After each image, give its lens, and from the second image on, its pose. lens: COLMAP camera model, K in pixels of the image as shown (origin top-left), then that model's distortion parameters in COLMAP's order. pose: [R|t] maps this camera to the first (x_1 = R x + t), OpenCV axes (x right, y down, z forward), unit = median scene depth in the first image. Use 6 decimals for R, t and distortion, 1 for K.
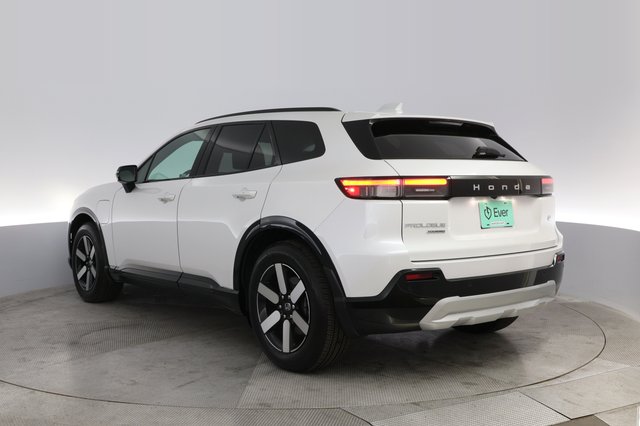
lens RADIAL K [[596.9, 0, 318.9], [0, 596.9, 208.7], [0, 0, 1]] dist [-0.011500, 0.000000]
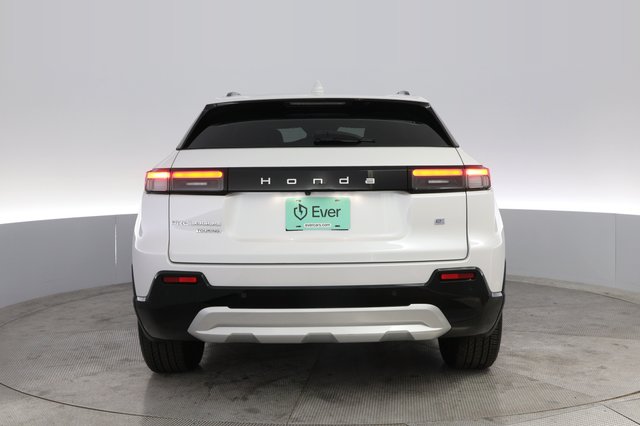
lens RADIAL K [[518.5, 0, 320.1], [0, 518.5, 213.6], [0, 0, 1]] dist [-0.013817, -0.001494]
pose [[0.867412, 0.041918, -0.495821, 0.626596], [-0.021909, 0.998696, 0.046103, -0.022986], [0.497107, -0.029127, 0.867200, 0.364863]]
